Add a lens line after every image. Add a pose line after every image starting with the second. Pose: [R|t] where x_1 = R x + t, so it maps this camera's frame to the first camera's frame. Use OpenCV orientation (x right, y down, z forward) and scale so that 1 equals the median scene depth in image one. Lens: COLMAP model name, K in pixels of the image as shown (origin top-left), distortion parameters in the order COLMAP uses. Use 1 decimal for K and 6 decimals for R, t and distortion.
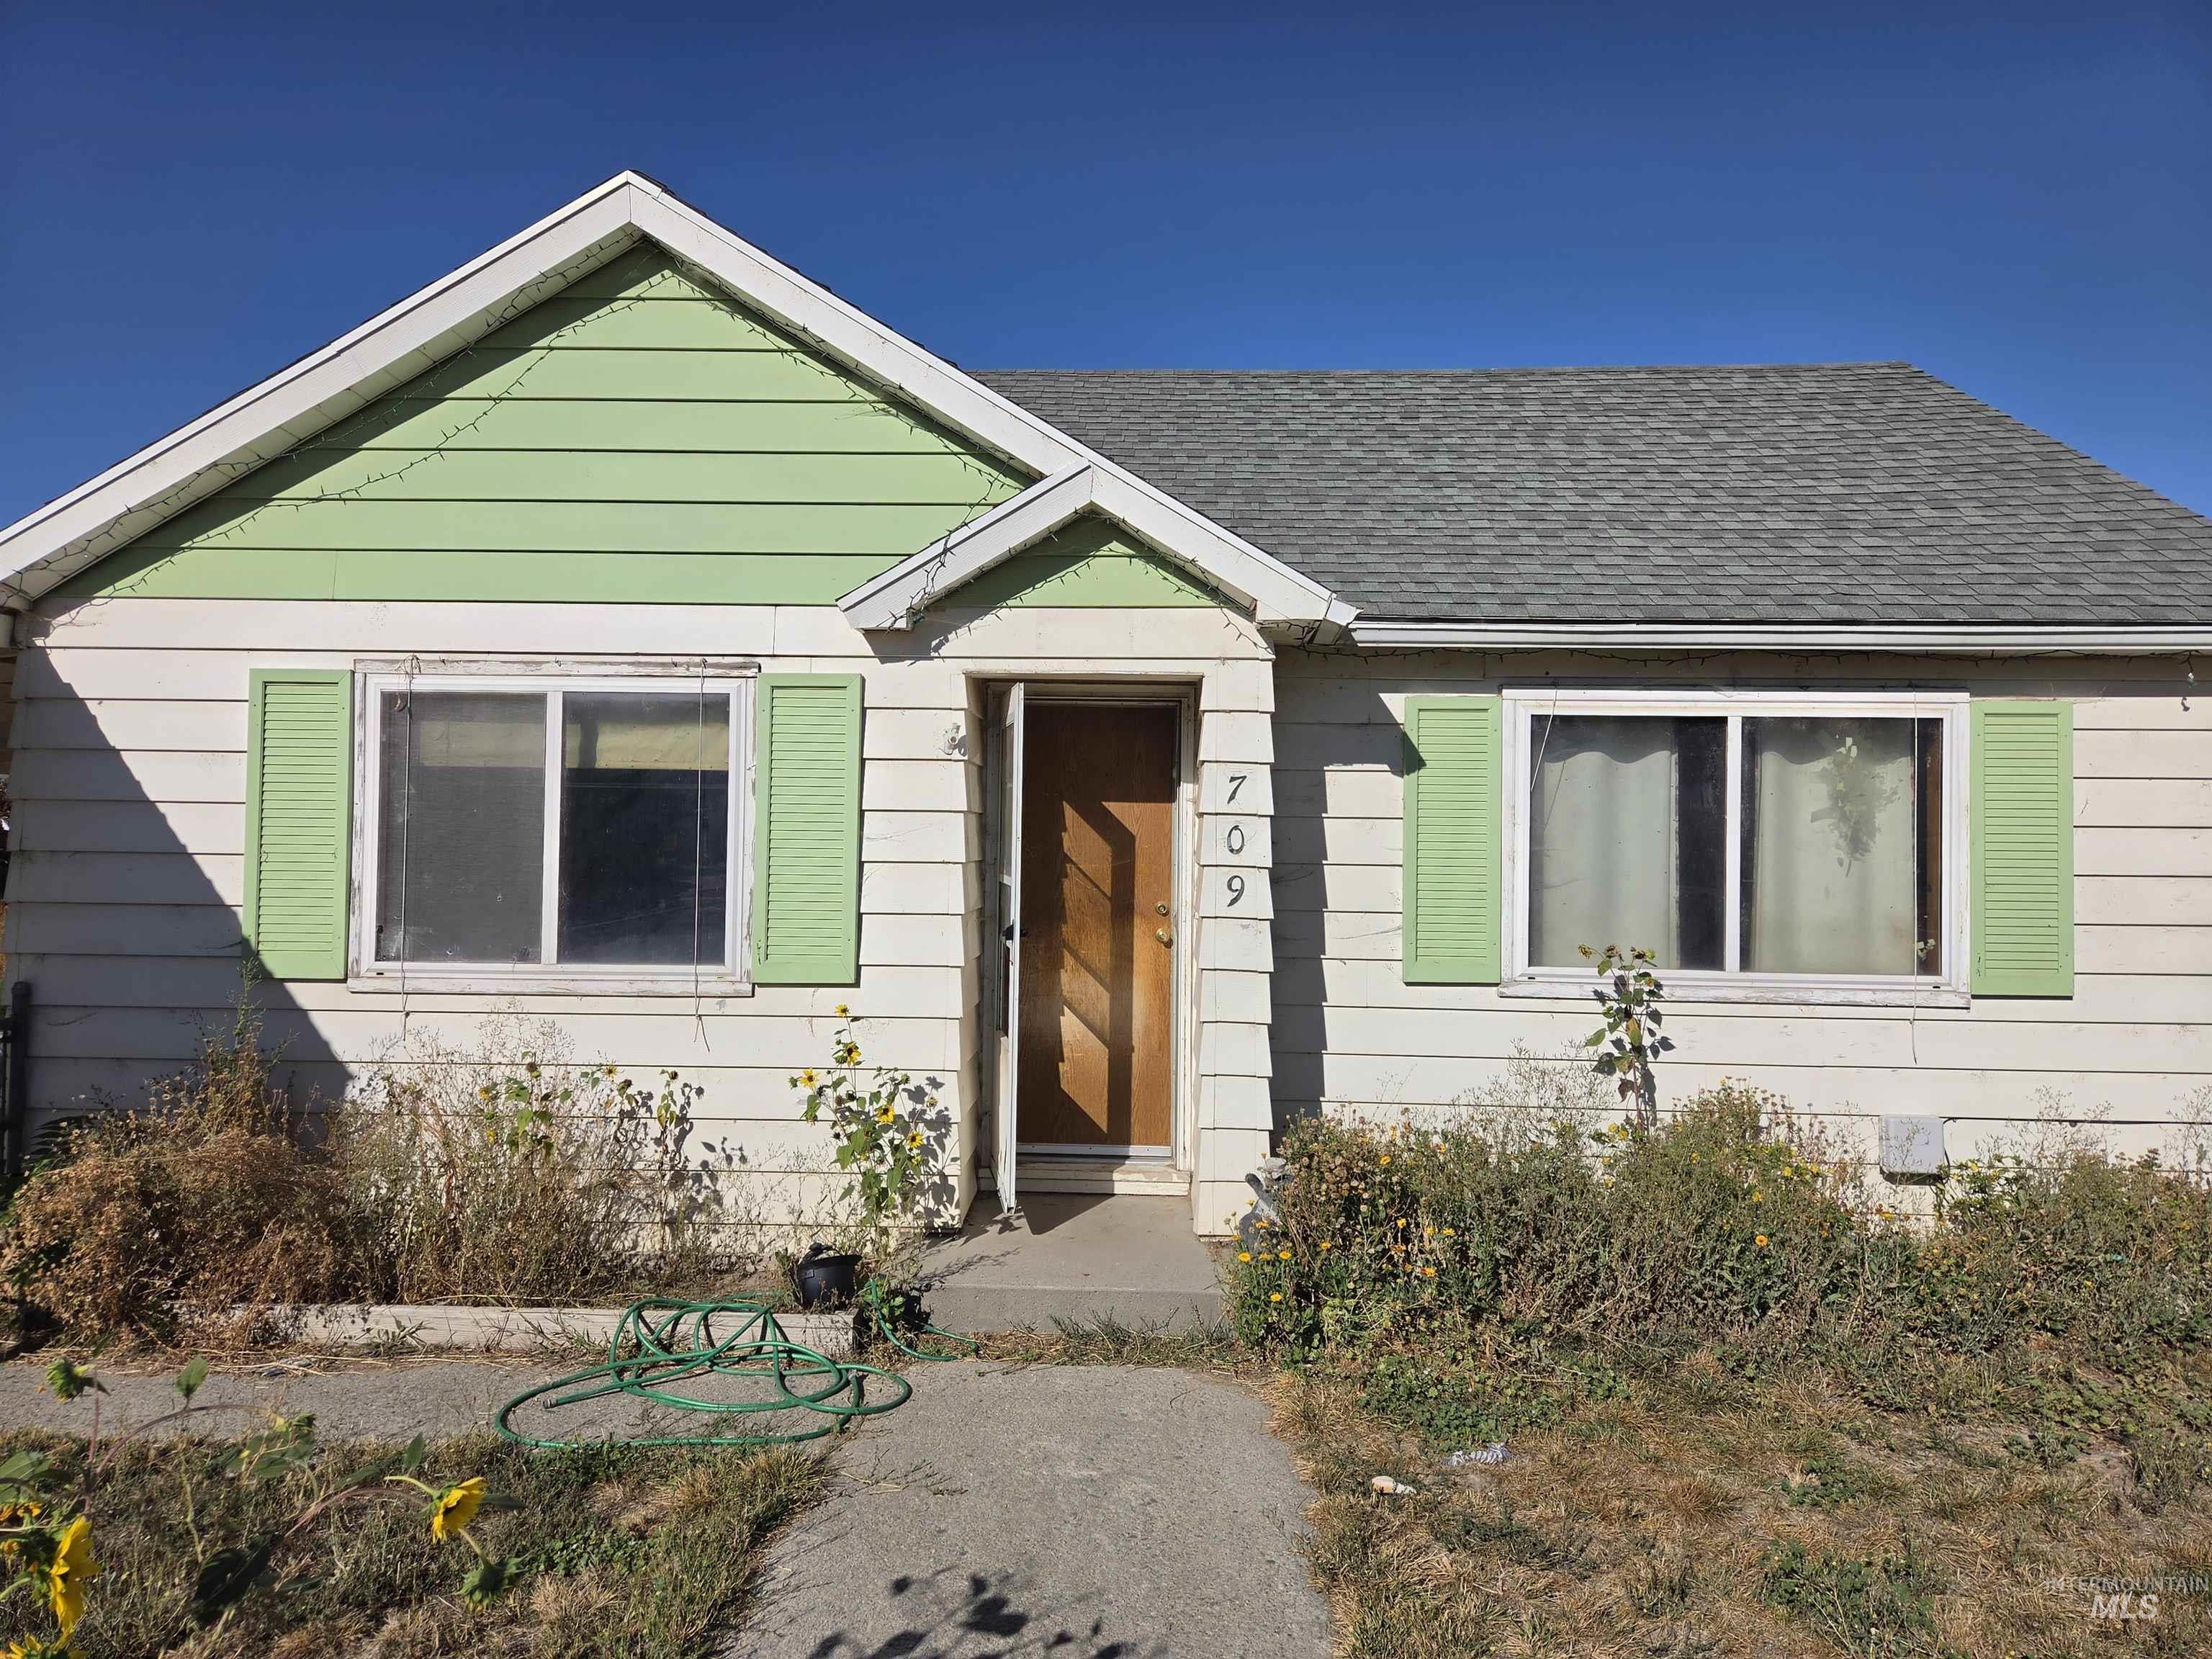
lens RADIAL K [[1477.6, 0, 1098.5], [0, 1477.6, 807.9], [0, 0, 1]] dist [0.076952, -0.068785]
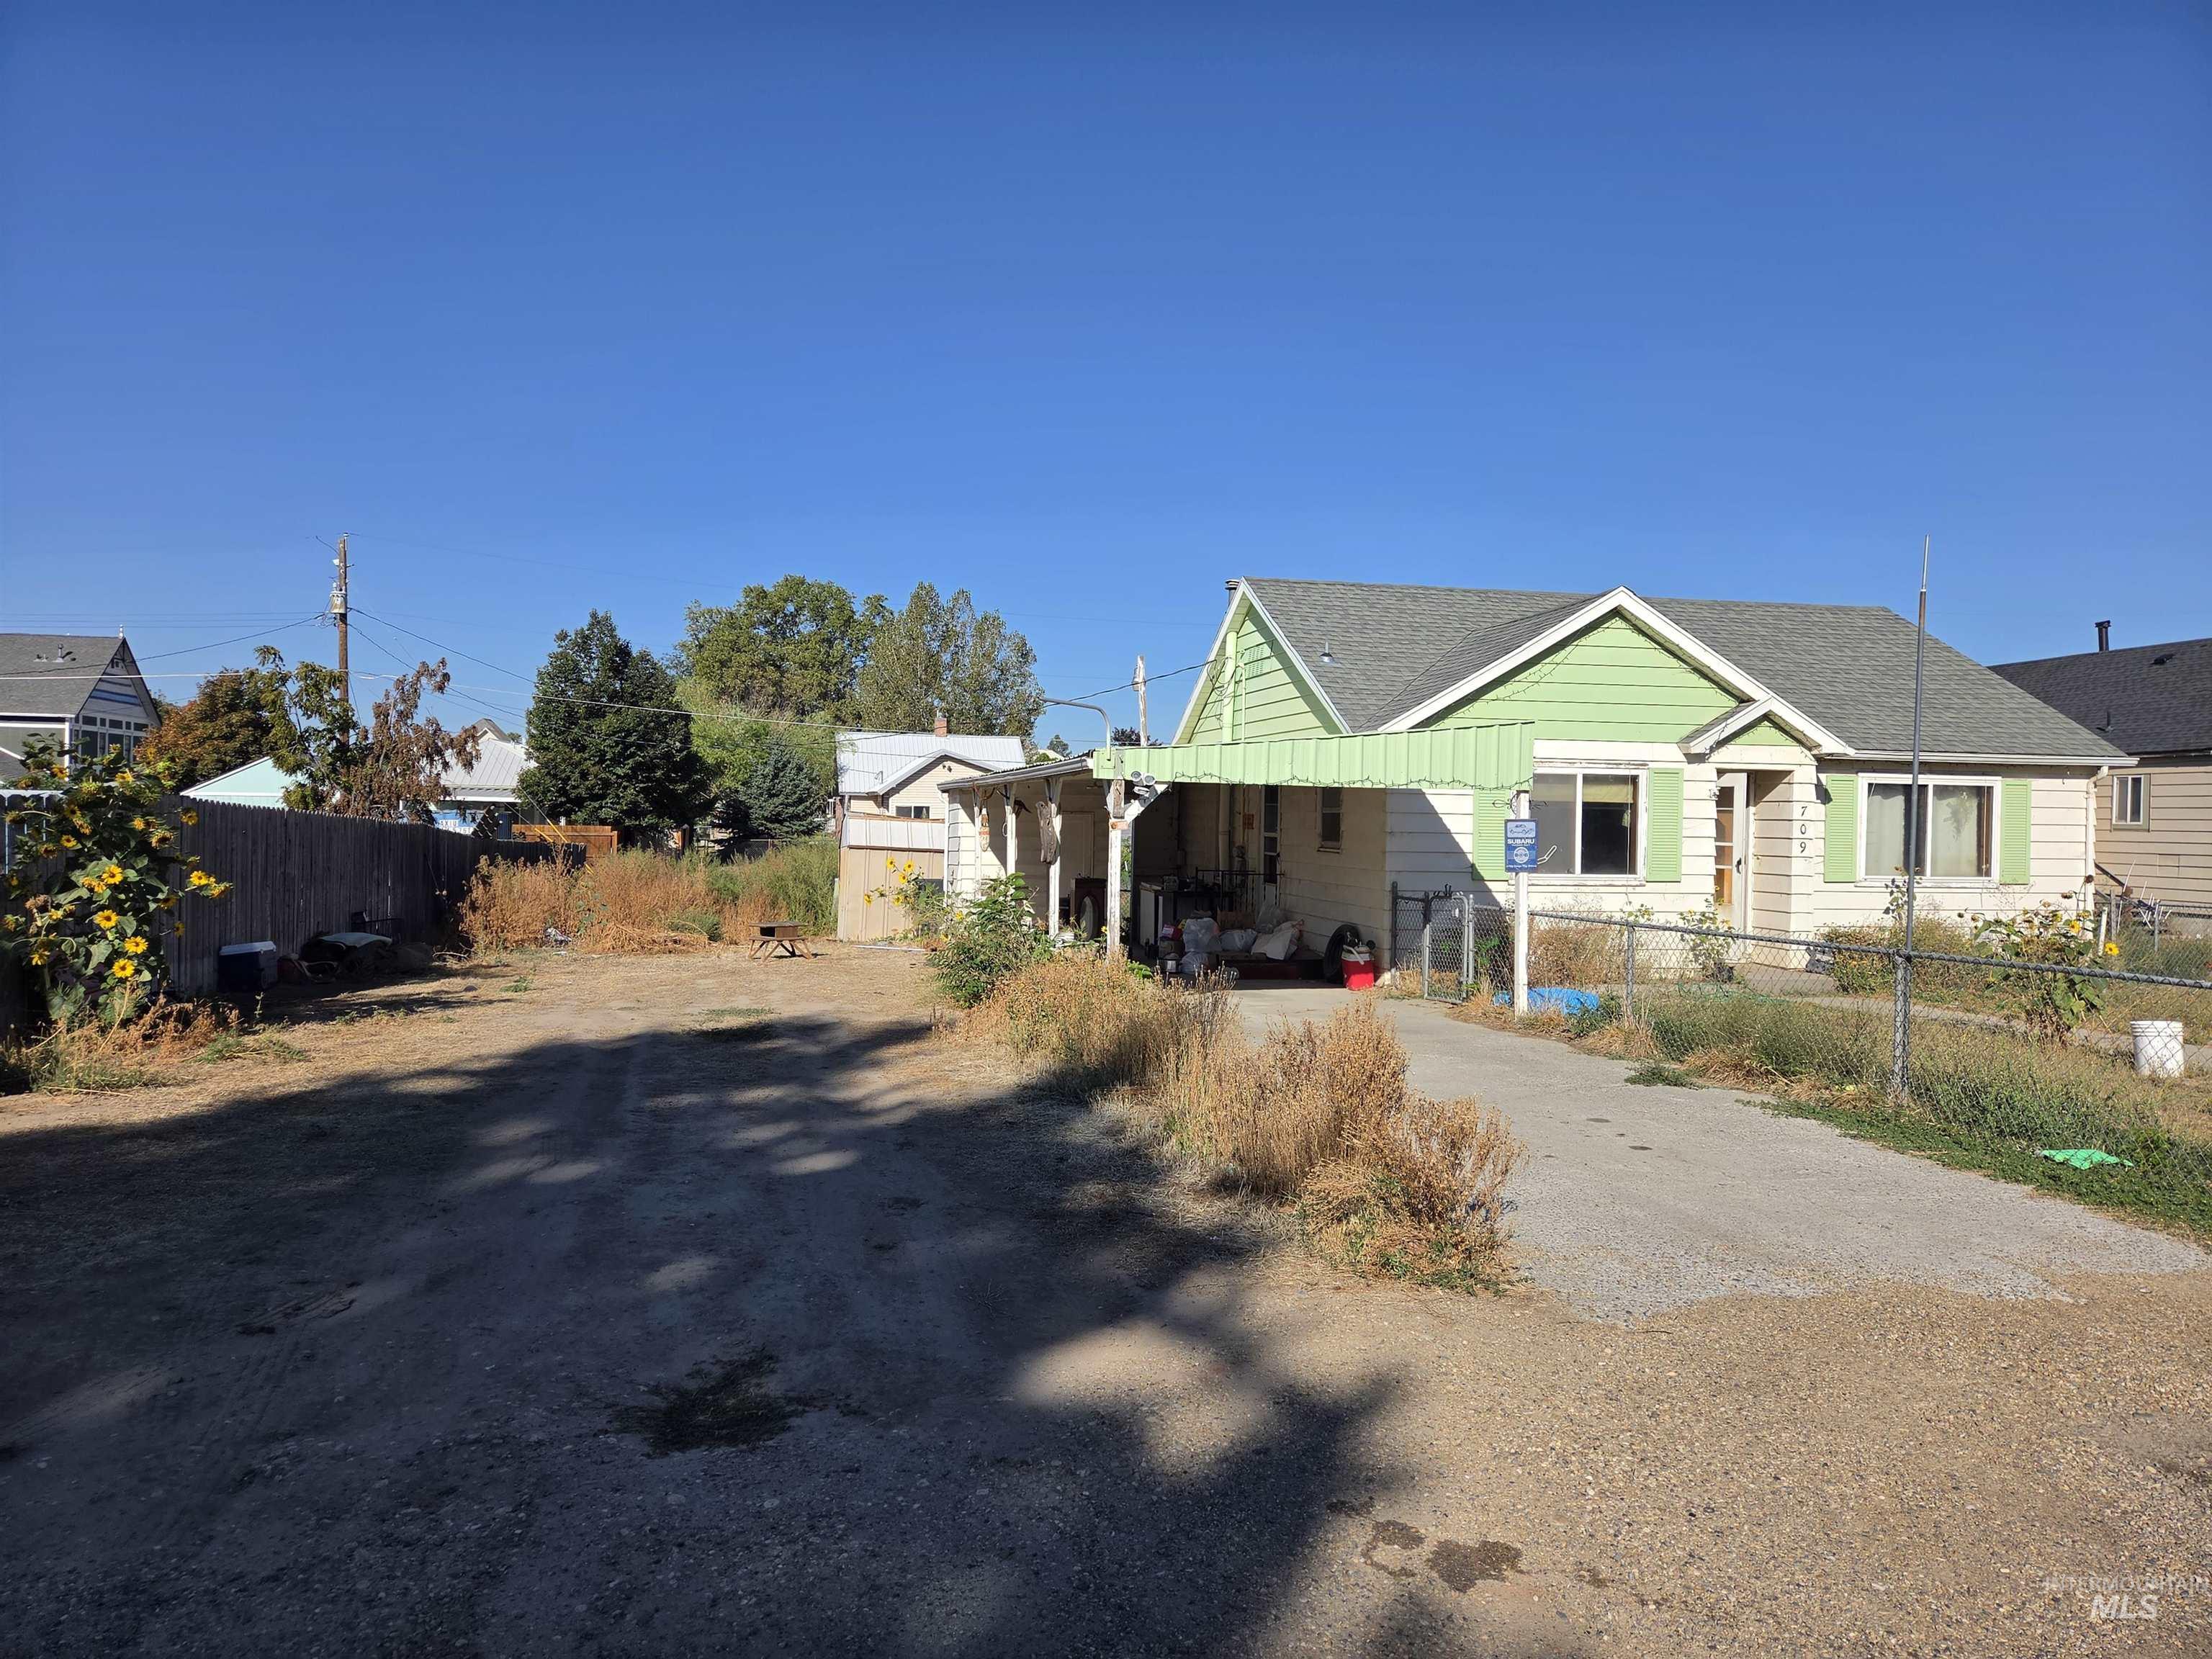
lens RADIAL K [[1477.6, 0, 1091.1], [0, 1477.6, 819.1], [0, 0, 1]] dist [0.076952, -0.068785]
pose [[0.967879, 0.003670, 0.251389, -1.894195], [-0.010753, 0.999583, 0.026809, -0.058053], [-0.251186, -0.028651, 0.967515, -1.386578]]
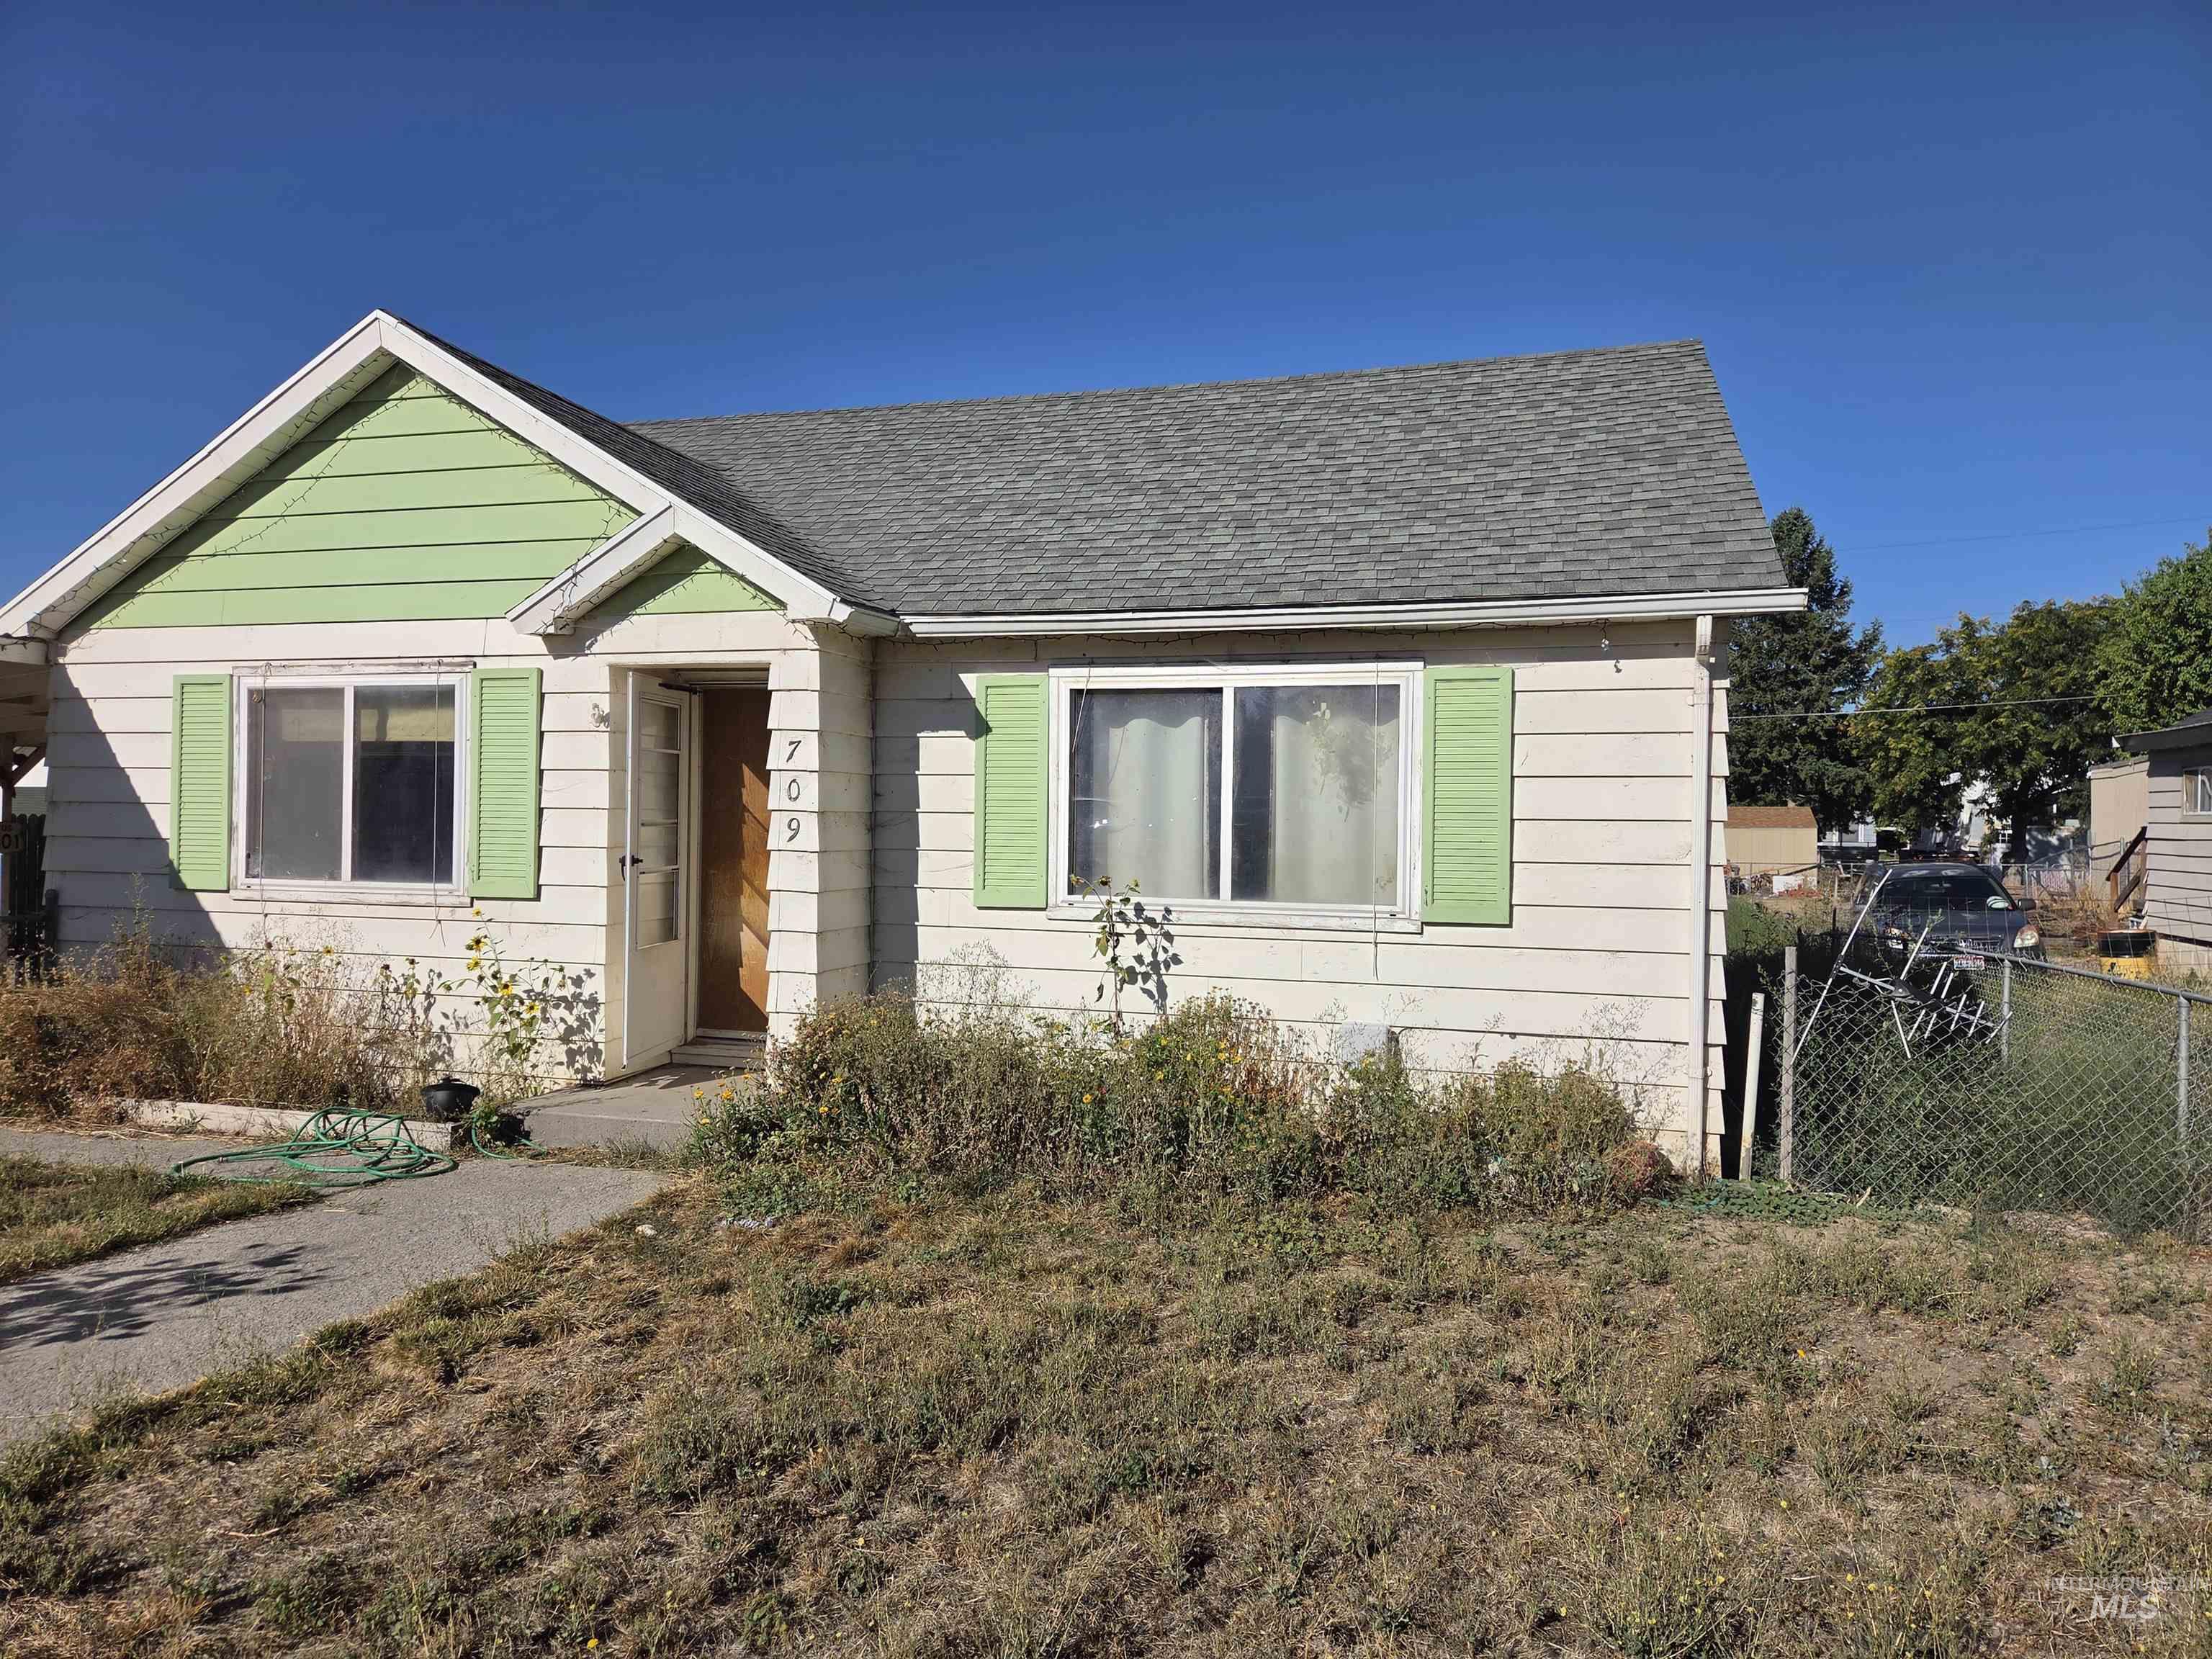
lens RADIAL K [[1477.6, 0, 1097.7], [0, 1477.6, 815.0], [0, 0, 1]] dist [0.076952, -0.068785]
pose [[0.968292, -0.000946, -0.249821, 0.660055], [0.004339, 0.999906, 0.013033, 0.027019], [0.249785, -0.013704, 0.968204, -0.182065]]
